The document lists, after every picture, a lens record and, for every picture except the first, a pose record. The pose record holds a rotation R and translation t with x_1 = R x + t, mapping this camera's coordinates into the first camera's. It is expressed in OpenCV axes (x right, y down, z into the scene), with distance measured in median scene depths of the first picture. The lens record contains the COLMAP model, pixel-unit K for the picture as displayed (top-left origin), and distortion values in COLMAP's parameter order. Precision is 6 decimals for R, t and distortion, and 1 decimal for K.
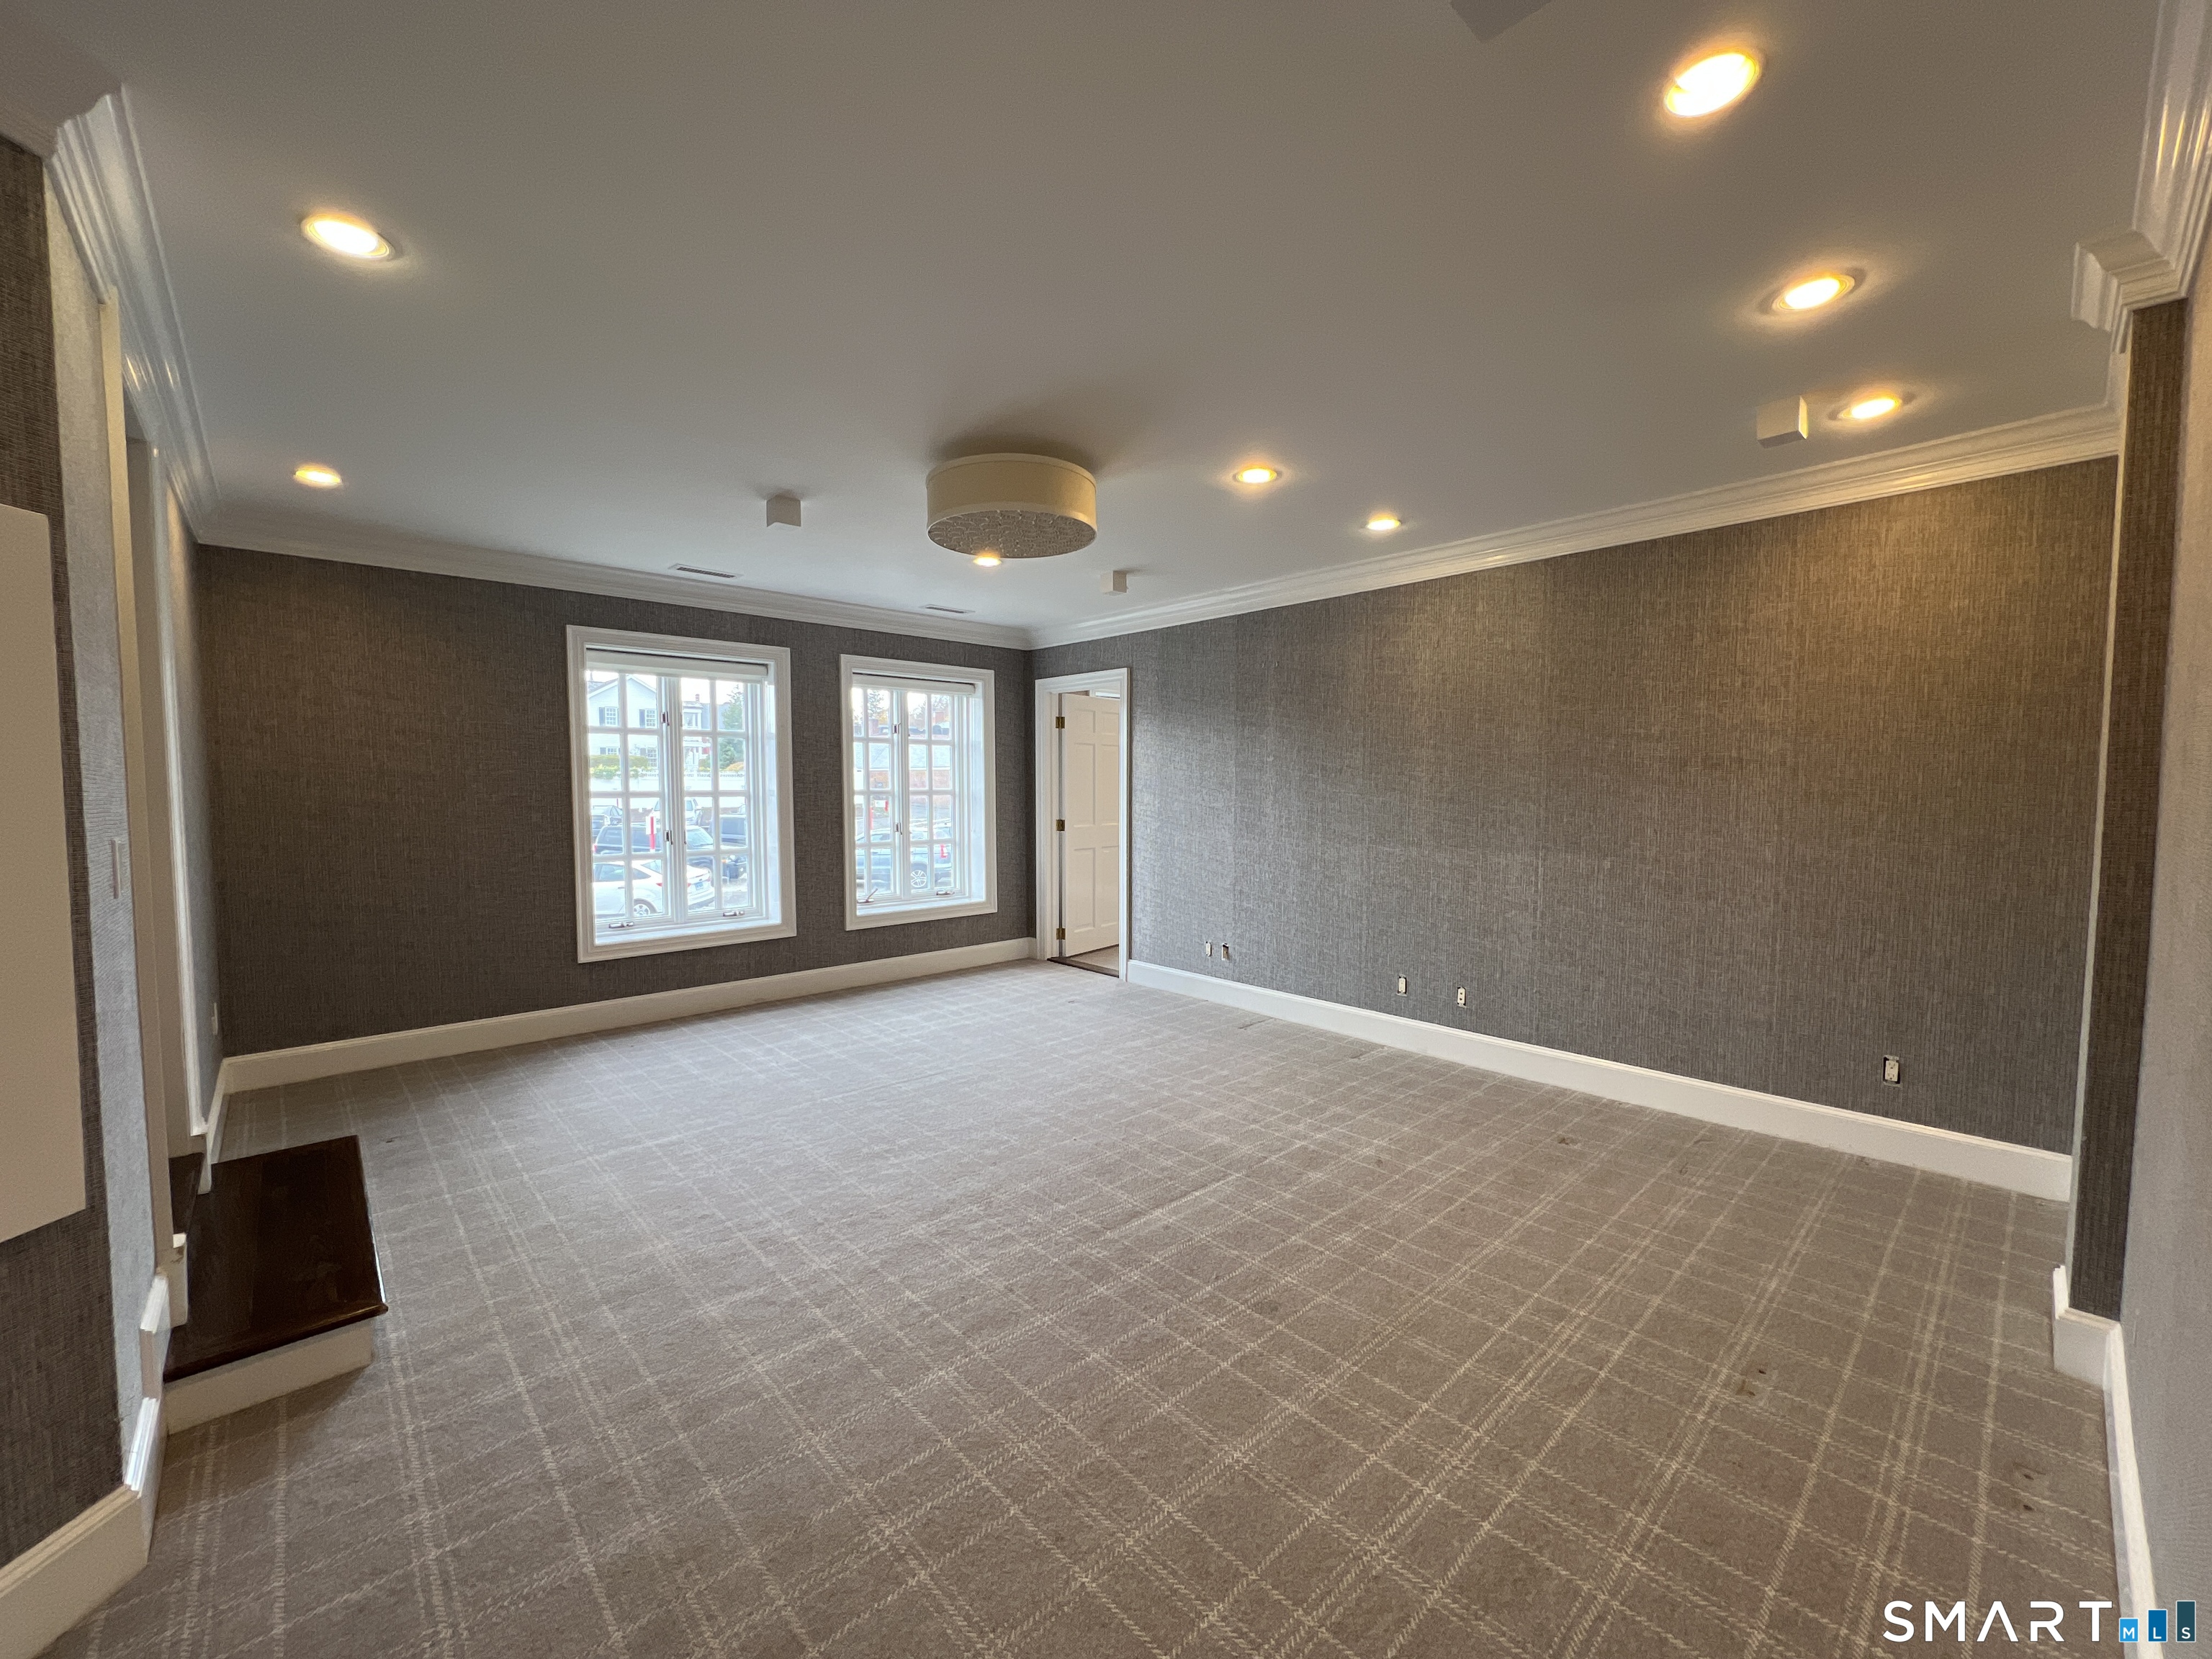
lens RADIAL K [[880.8, 0, 1112.6], [0, 880.8, 832.0], [0, 0, 1]] dist [-0.000452, -0.000048]
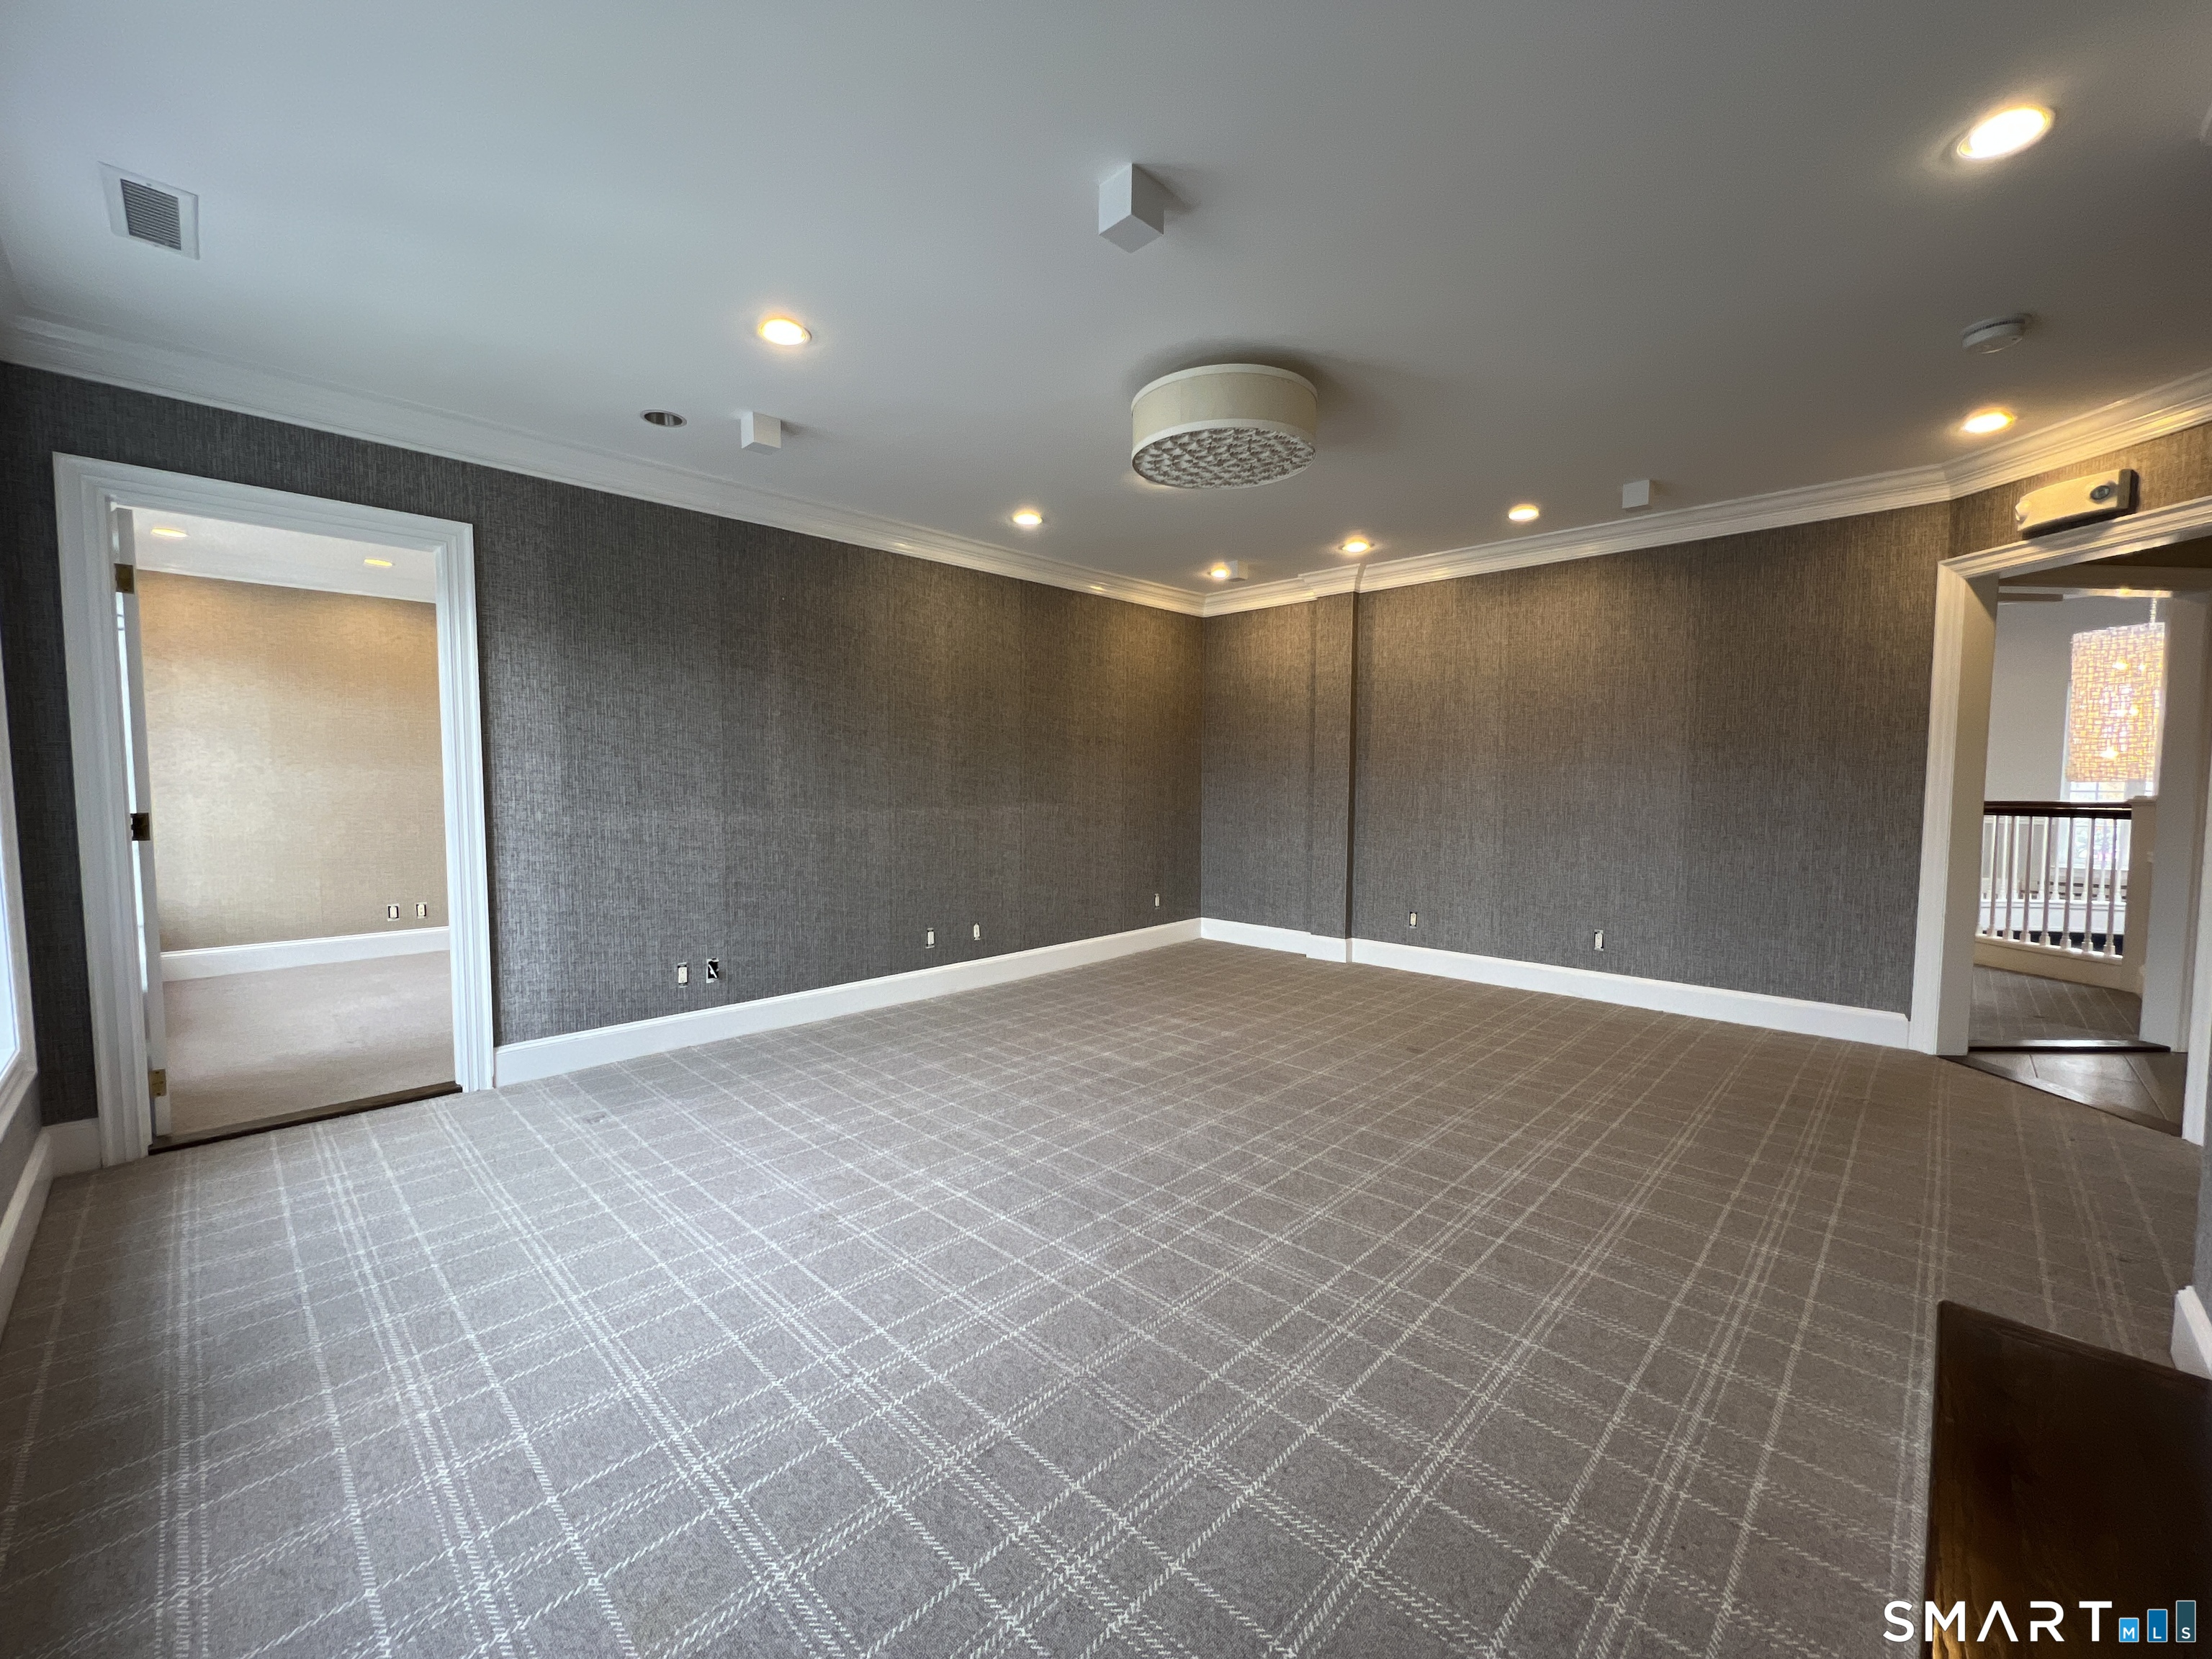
lens RADIAL K [[880.8, 0, 1104.3], [0, 880.8, 830.7], [0, 0, 1]] dist [-0.000452, -0.000048]
pose [[-0.051586, -0.059061, 0.996921, -0.758192], [0.054067, 0.996621, 0.061841, -0.010177], [-0.997204, 0.057090, -0.048218, 0.859266]]
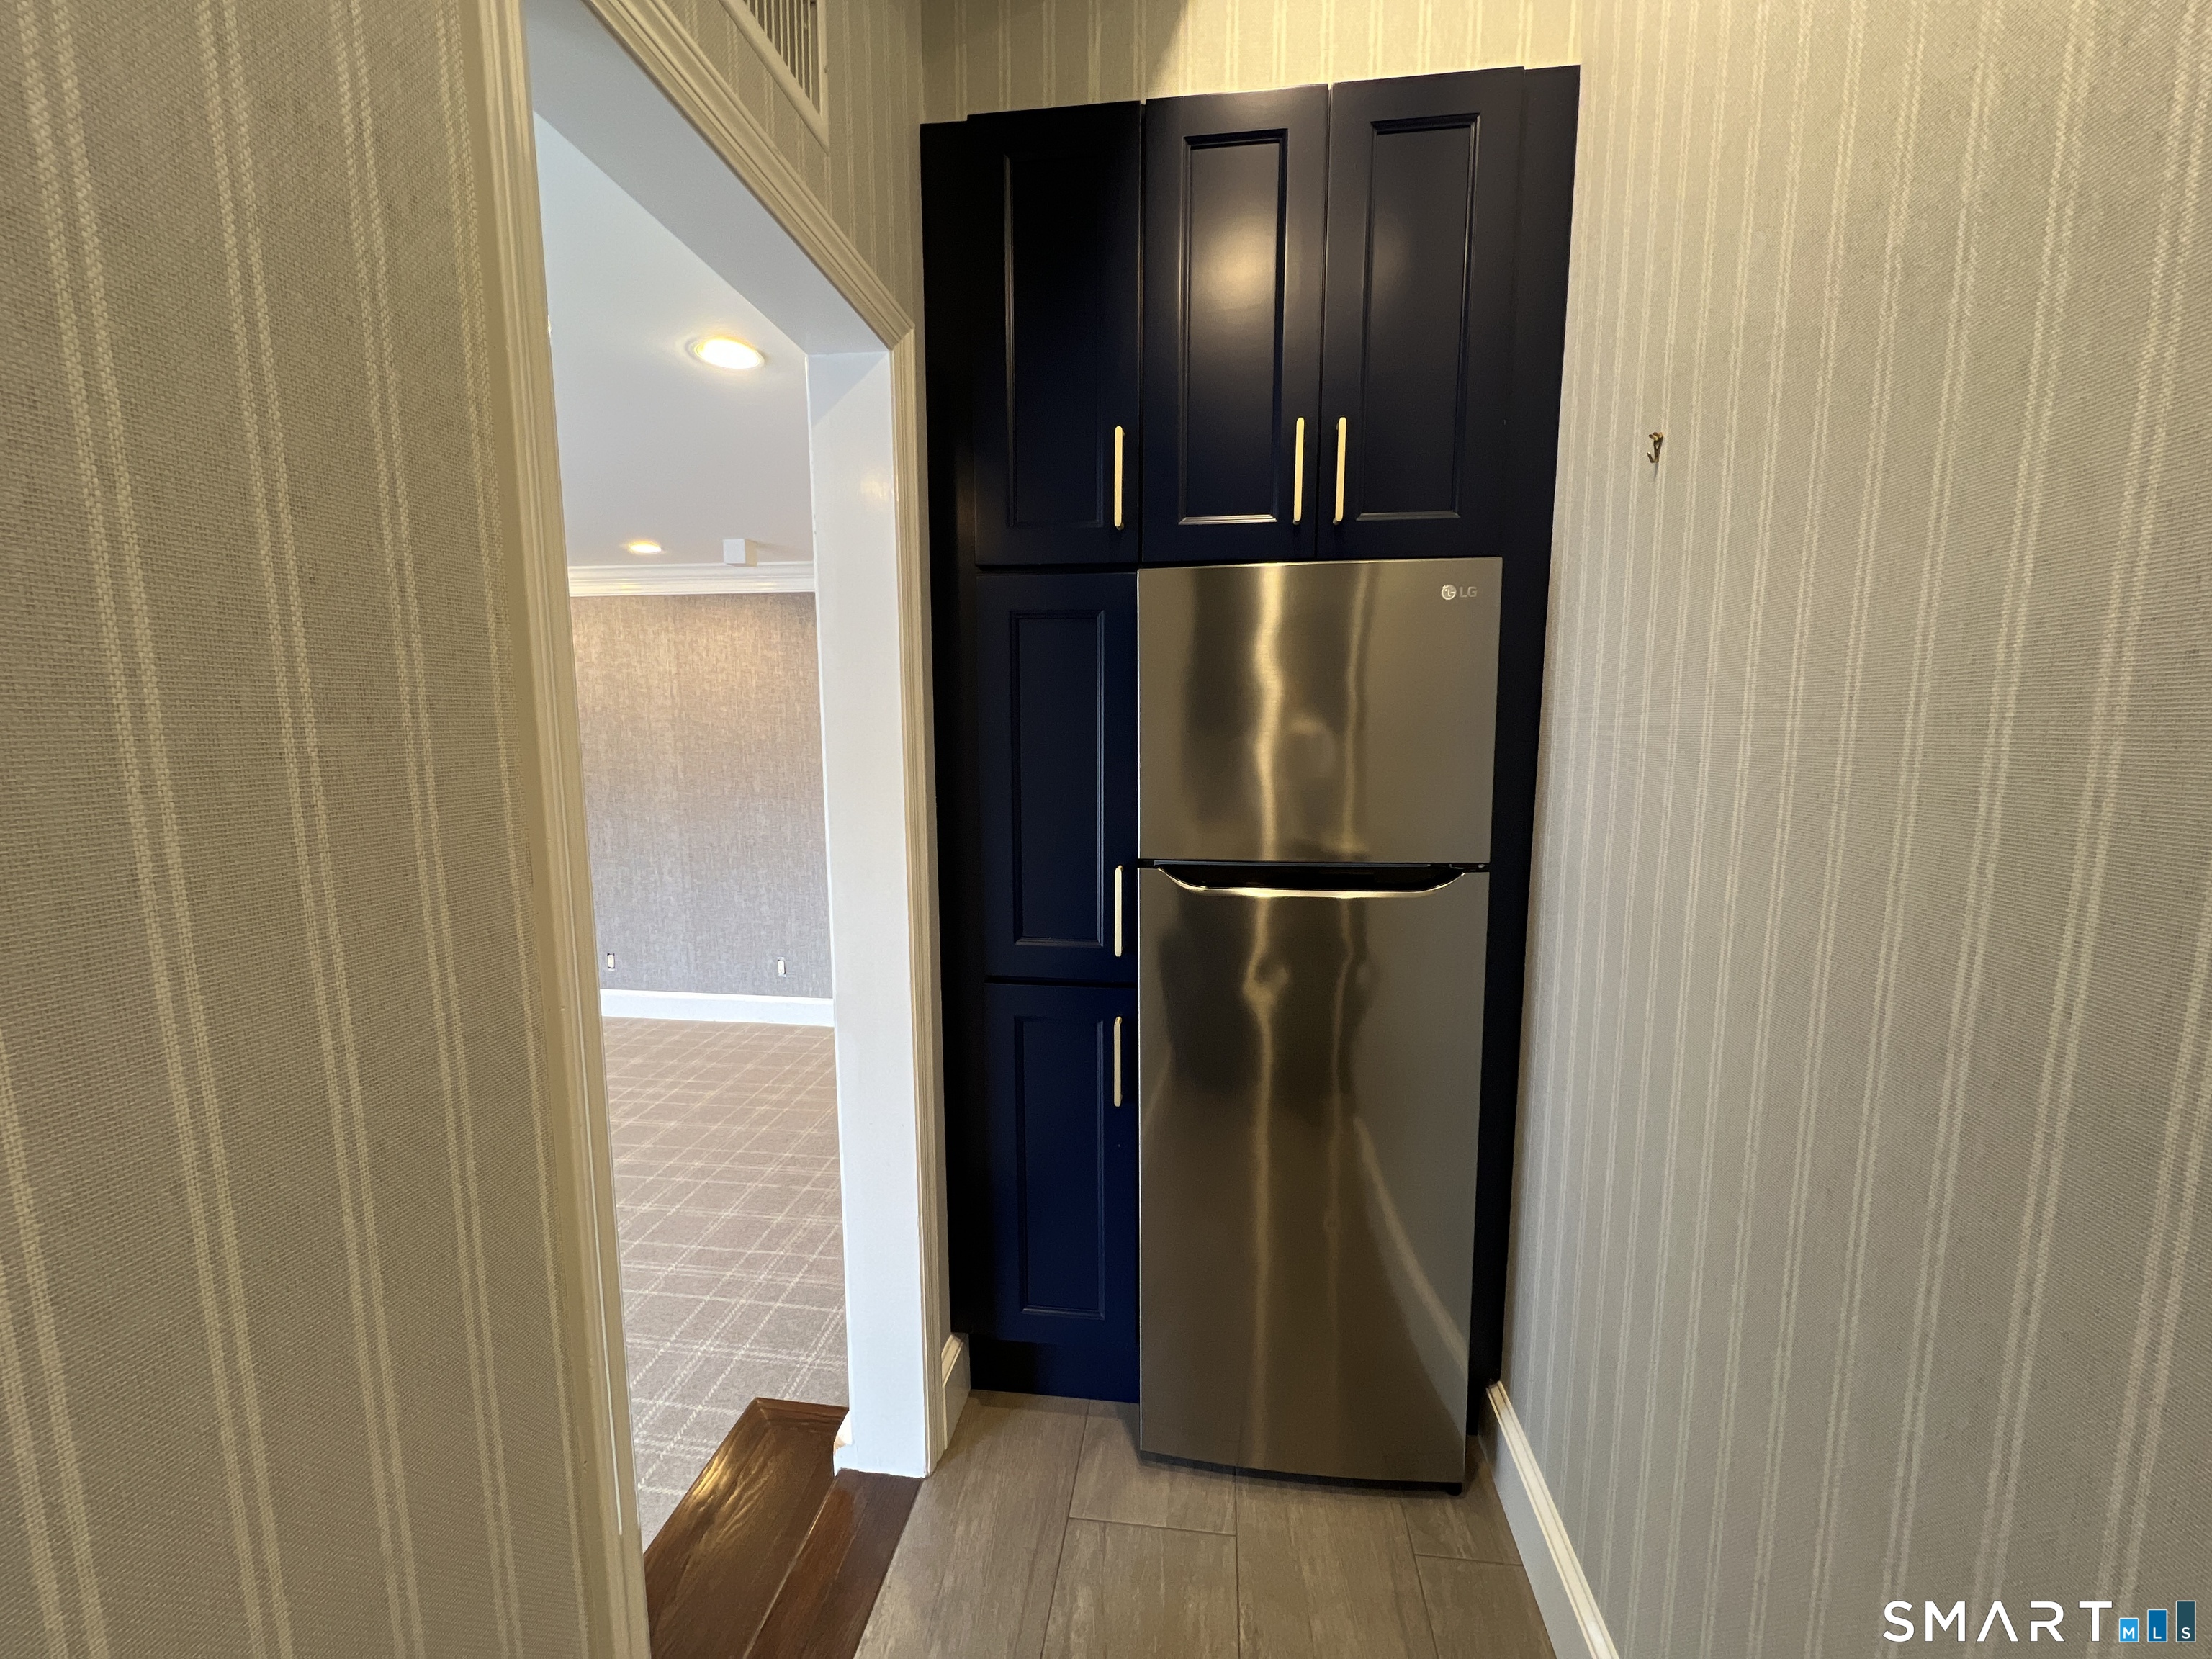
lens RADIAL K [[880.8, 0, 1102.3], [0, 880.8, 832.6], [0, 0, 1]] dist [-0.000452, -0.000048]
pose [[-0.634798, -0.093065, 0.767053, -0.824146], [0.042511, 0.987010, 0.154933, -0.101714], [-0.771508, 0.130959, -0.622596, 0.574673]]
